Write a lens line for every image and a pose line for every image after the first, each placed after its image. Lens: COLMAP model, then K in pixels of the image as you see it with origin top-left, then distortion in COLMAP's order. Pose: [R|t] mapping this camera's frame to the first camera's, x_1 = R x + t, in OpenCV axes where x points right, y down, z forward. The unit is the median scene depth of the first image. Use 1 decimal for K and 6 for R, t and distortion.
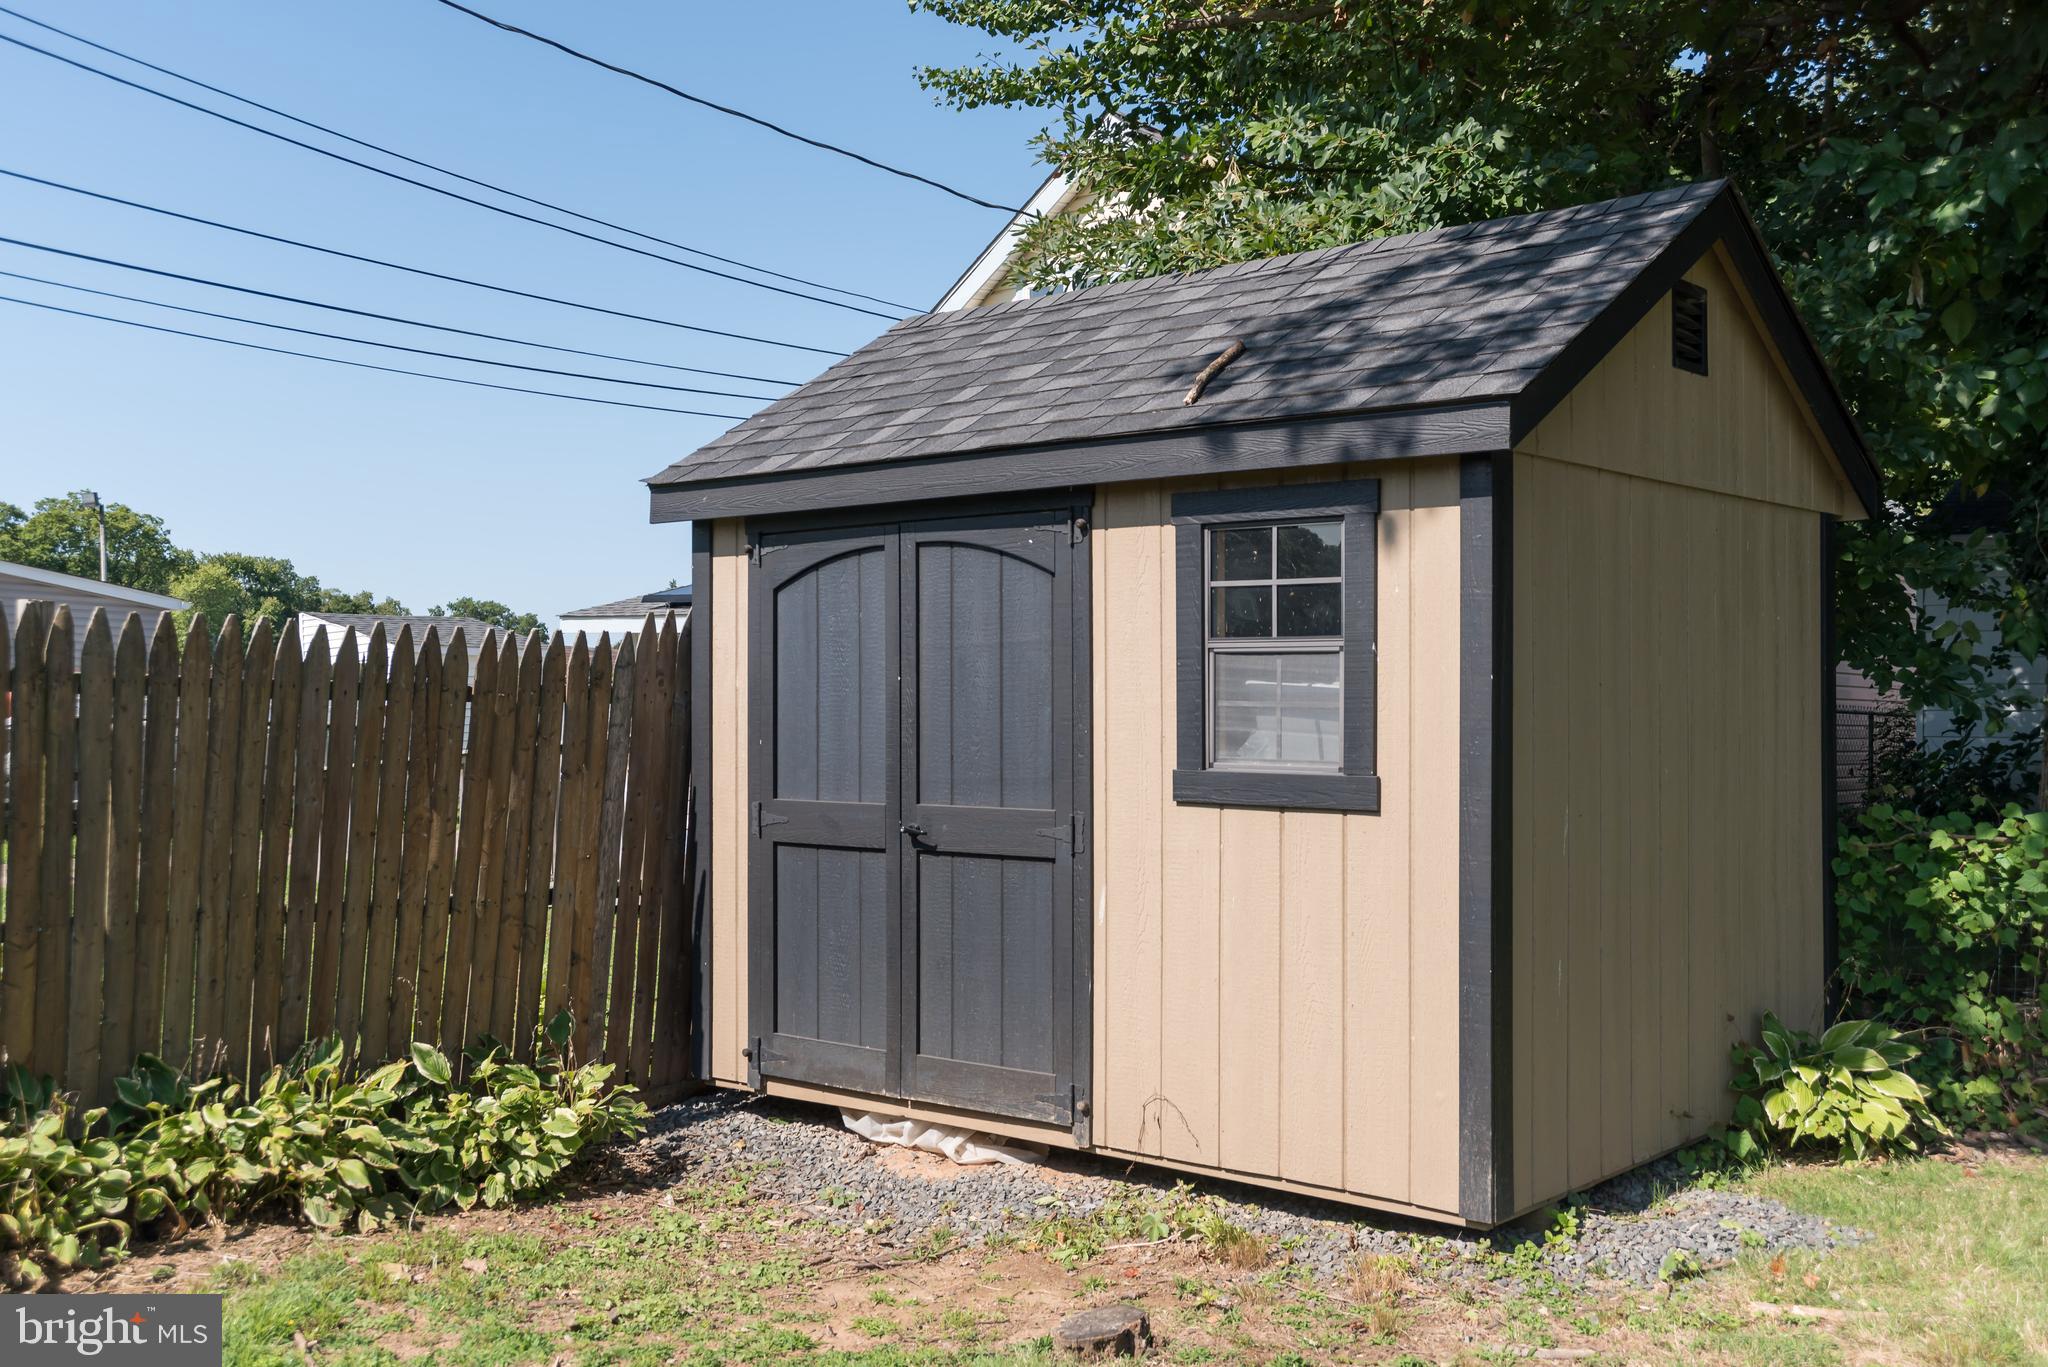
lens RADIAL K [[2094.1, 0, 1024.0], [0, 2094.1, 683.5], [0, 0, 1]] dist [0.011045, 0.017202]
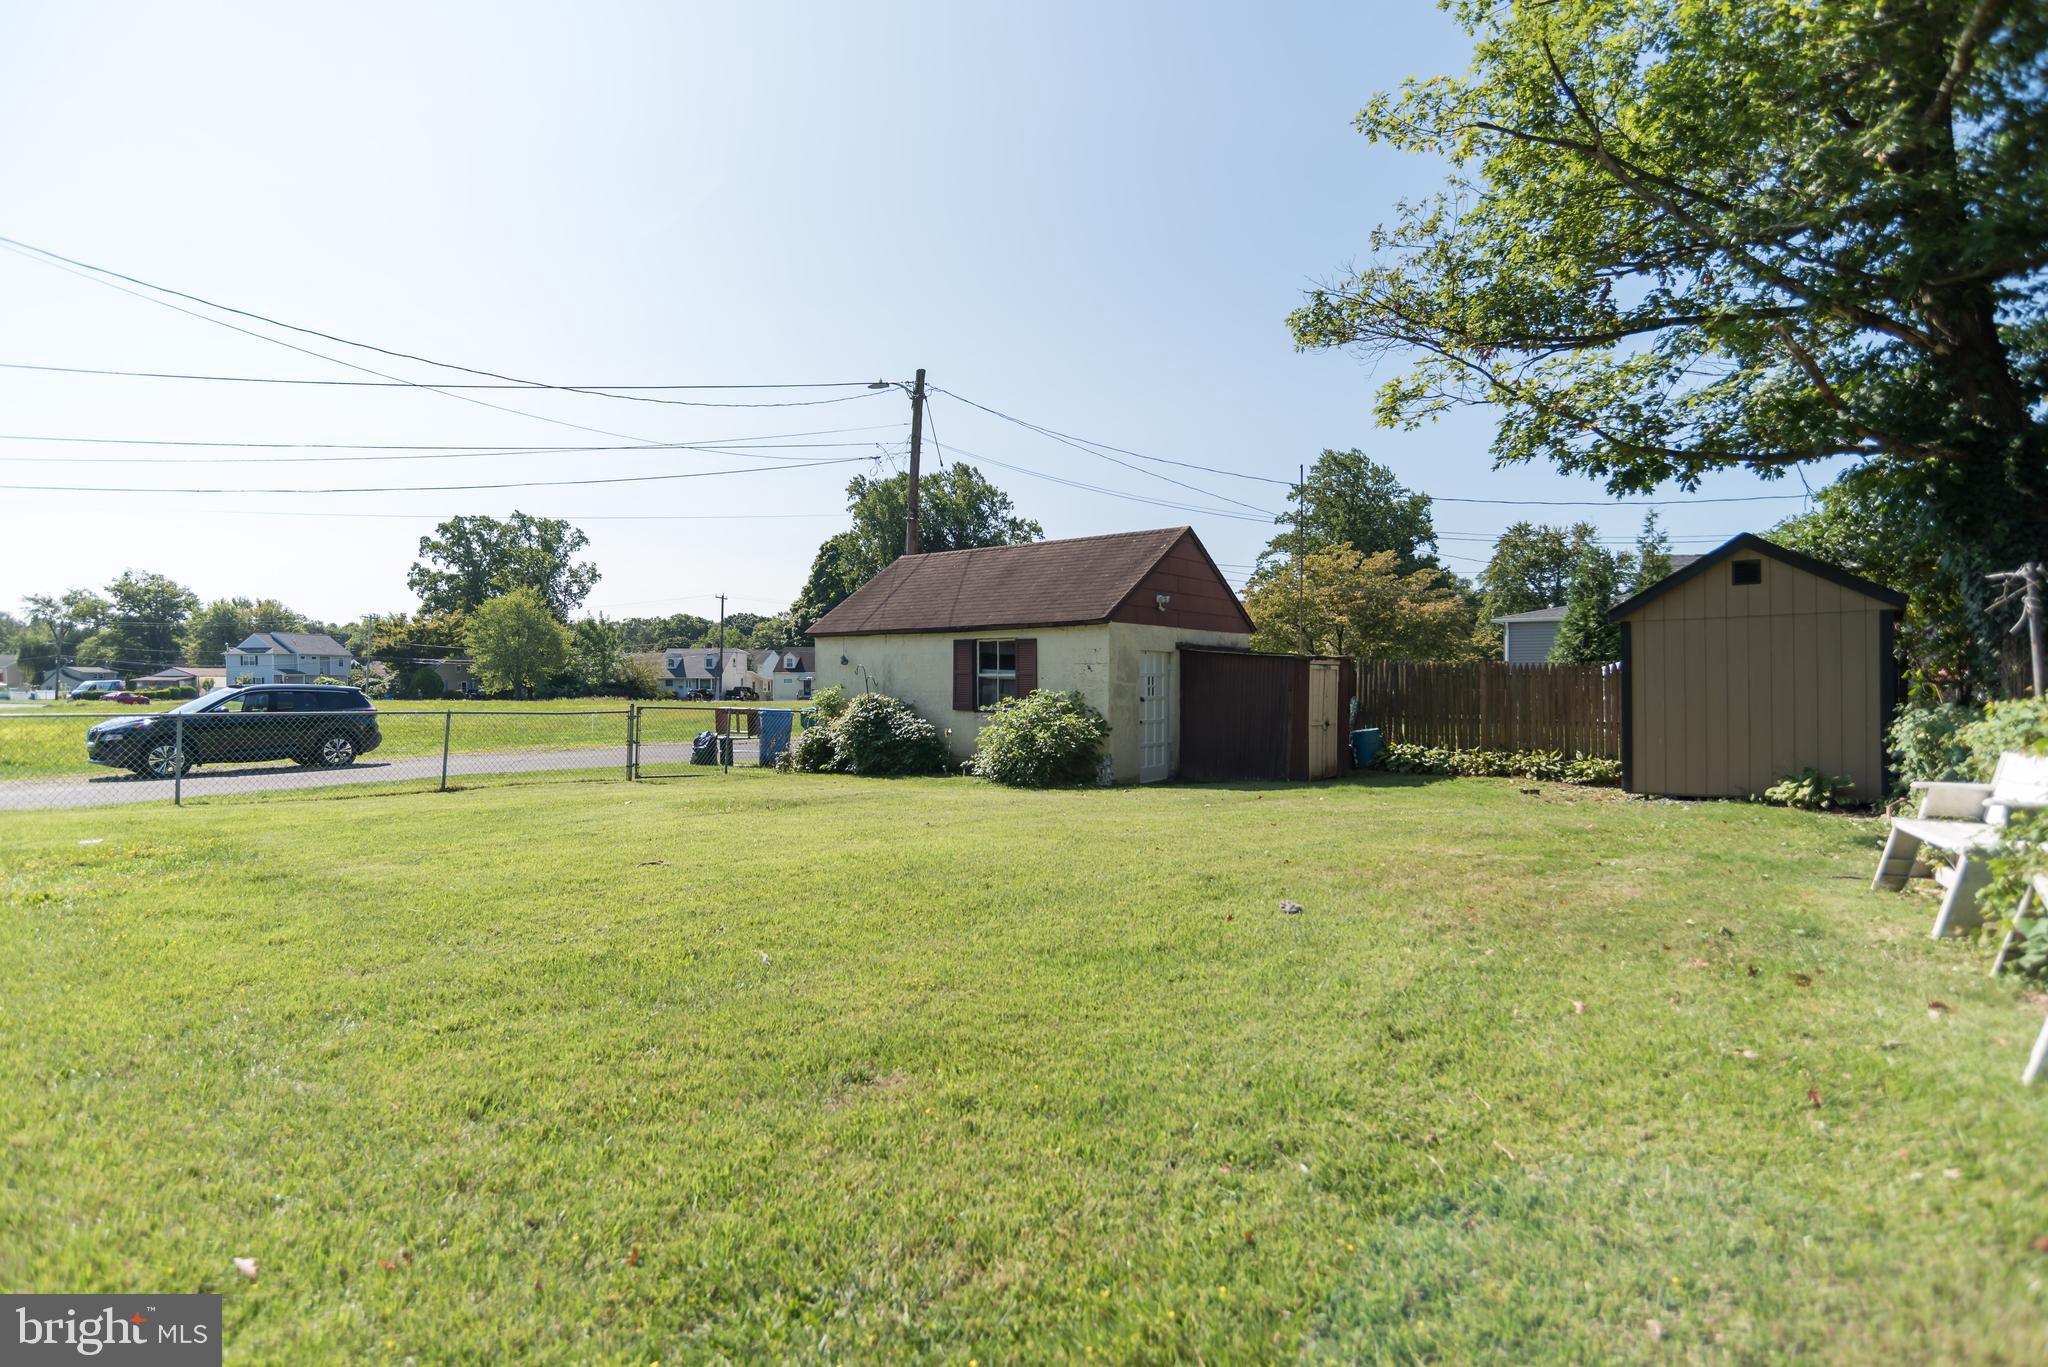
lens RADIAL K [[1056.9, 0, 1021.9], [0, 1056.9, 687.9], [0, 0, 1]] dist [-0.086518, 0.045891]
pose [[0.020282, 0.000845, -0.999794, 1.984410], [0.025013, 0.999686, 0.001353, -0.003595], [0.999481, -0.025036, 0.020255, -0.279334]]
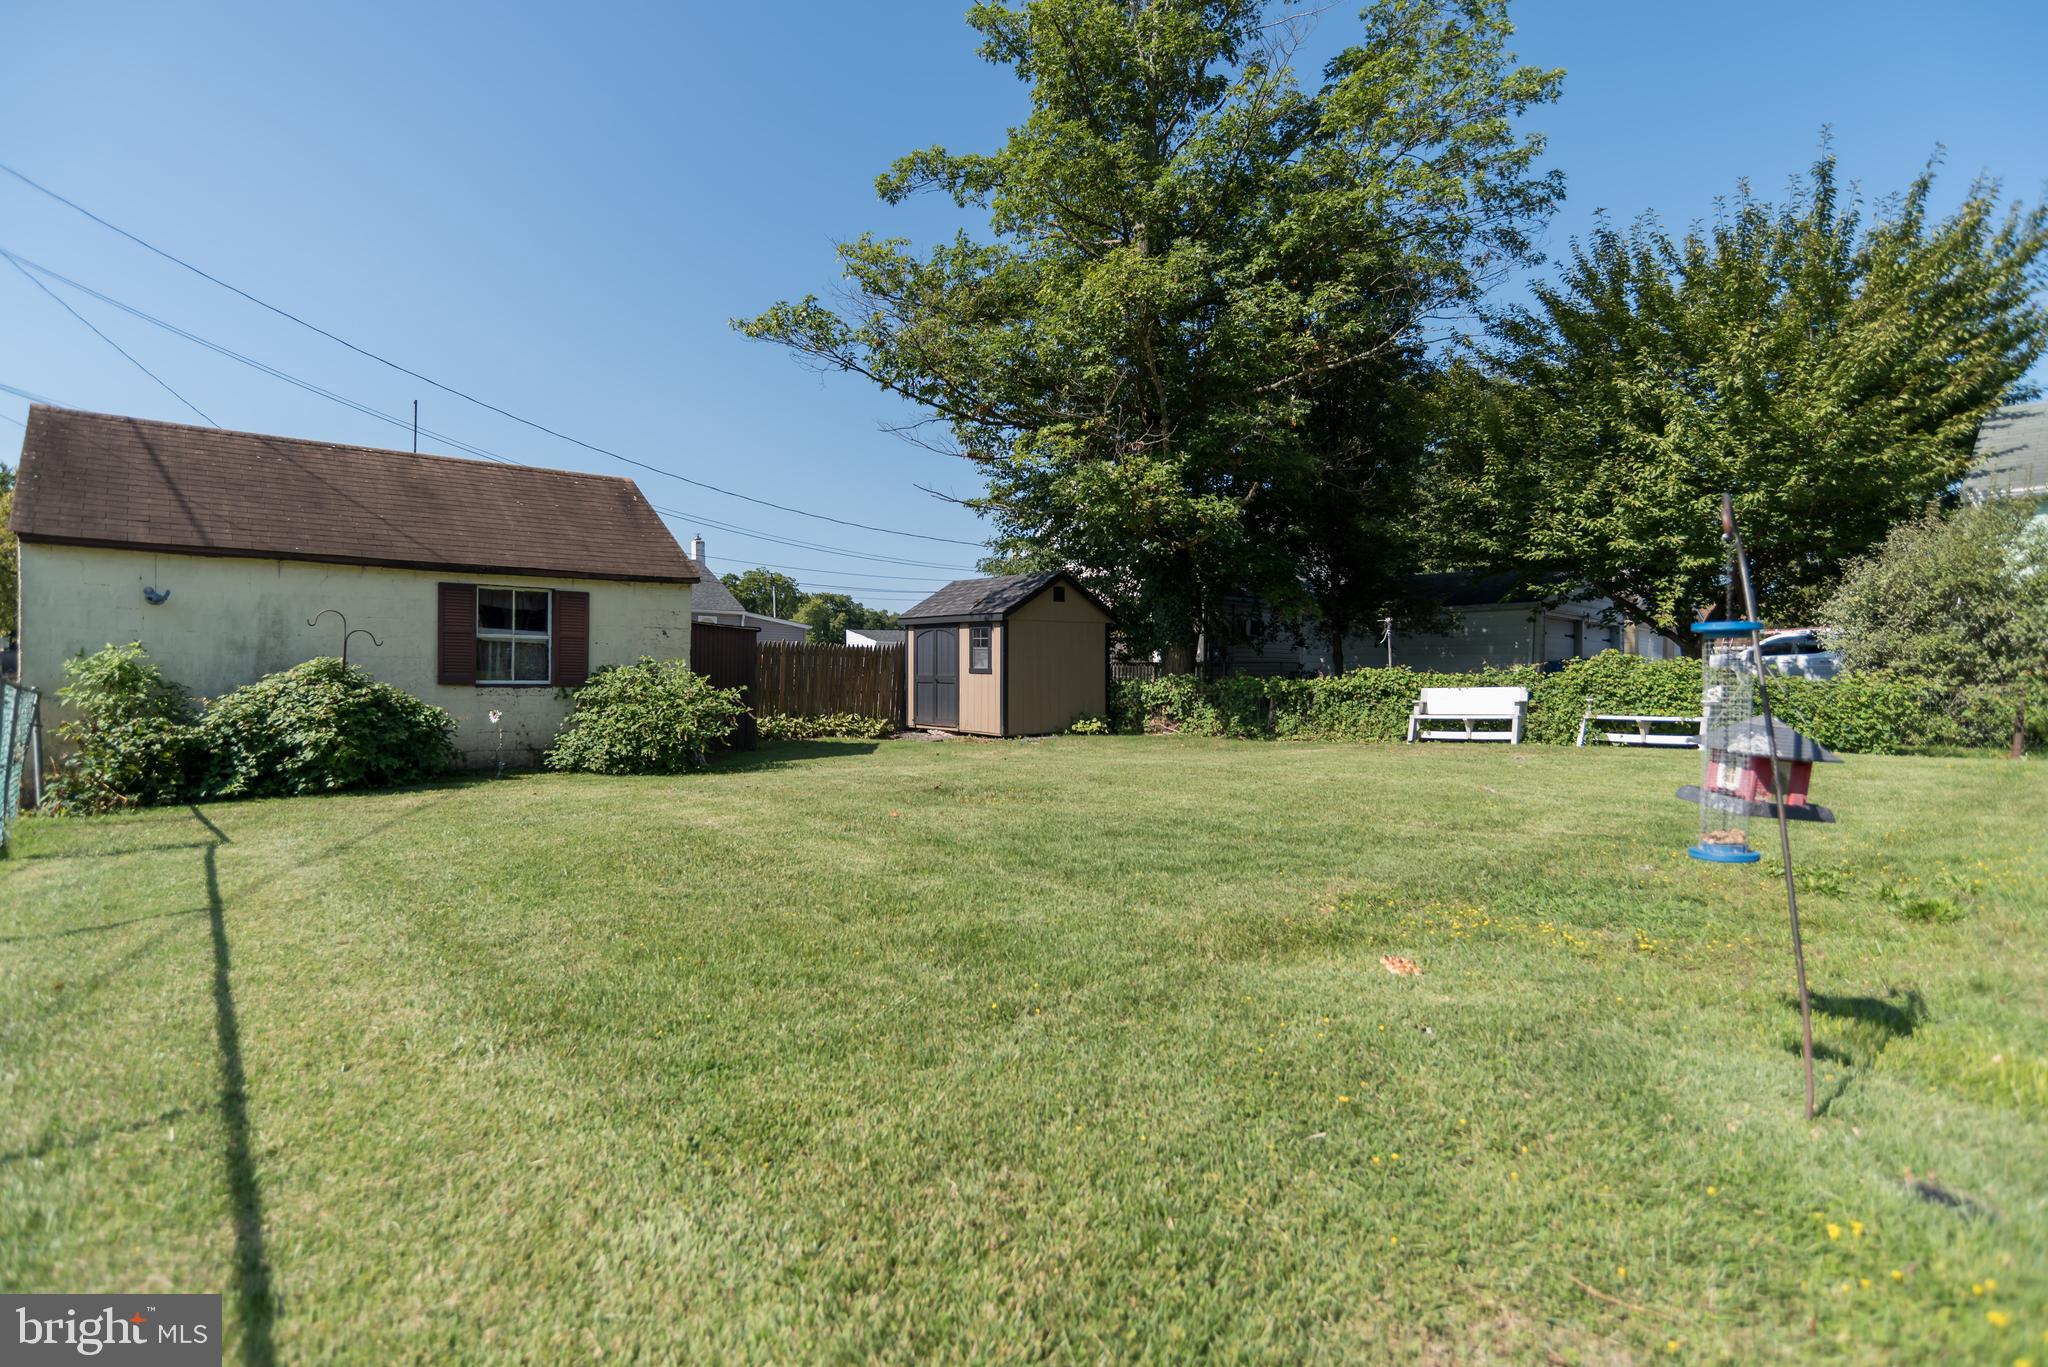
lens RADIAL K [[1056.9, 0, 1021.9], [0, 1056.9, 687.9], [0, 0, 1]] dist [-0.086518, 0.045891]
pose [[0.984492, 0.007403, -0.175275, 0.707551], [-0.001637, 0.999453, 0.033022, -0.003723], [0.175423, -0.032223, 0.983966, -1.879472]]
